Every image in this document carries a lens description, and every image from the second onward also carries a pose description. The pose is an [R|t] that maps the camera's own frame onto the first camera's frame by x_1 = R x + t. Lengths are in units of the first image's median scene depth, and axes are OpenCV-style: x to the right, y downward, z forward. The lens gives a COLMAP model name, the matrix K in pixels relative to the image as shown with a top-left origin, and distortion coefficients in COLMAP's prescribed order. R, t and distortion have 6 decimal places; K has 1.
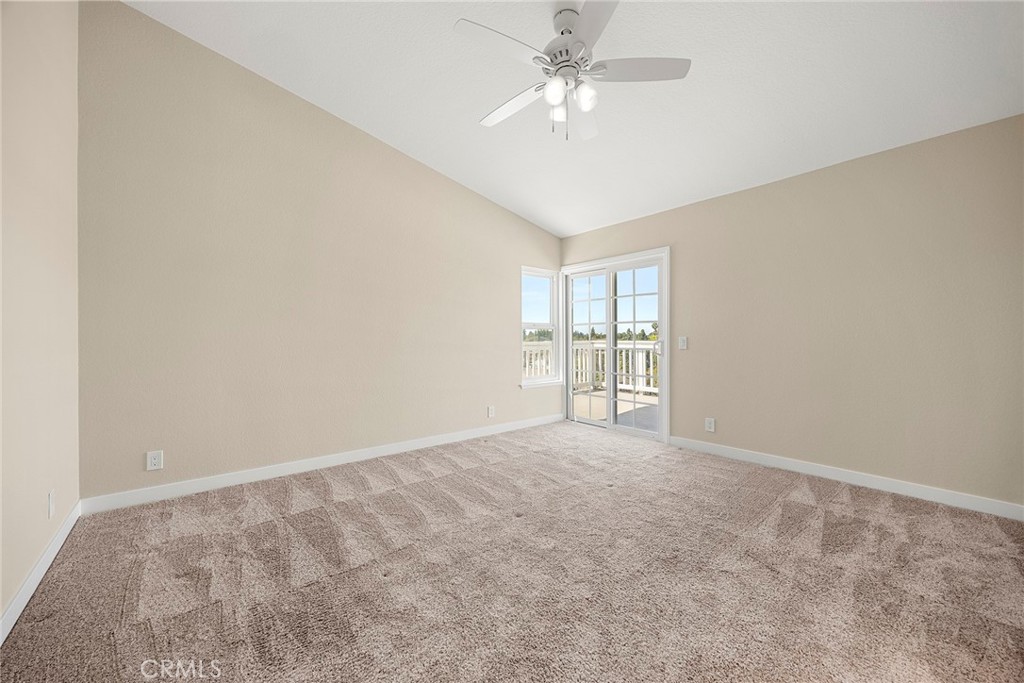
lens RADIAL K [[393.1, 0, 511.2], [0, 393.1, 339.9], [0, 0, 1]] dist [-0.002982, -0.000509]
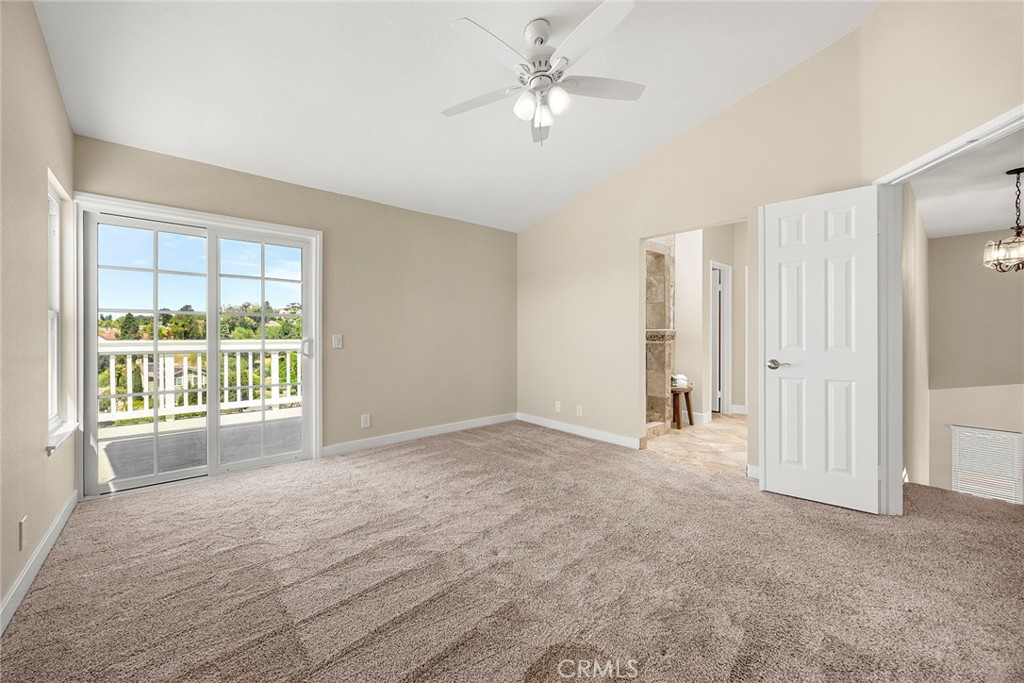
lens RADIAL K [[393.1, 0, 509.0], [0, 393.1, 338.0], [0, 0, 1]] dist [-0.002982, -0.000509]
pose [[-0.038665, -0.005780, 0.999236, -0.466409], [0.001984, 0.999981, 0.005861, -0.004917], [-0.999250, 0.002209, -0.038653, 0.578955]]
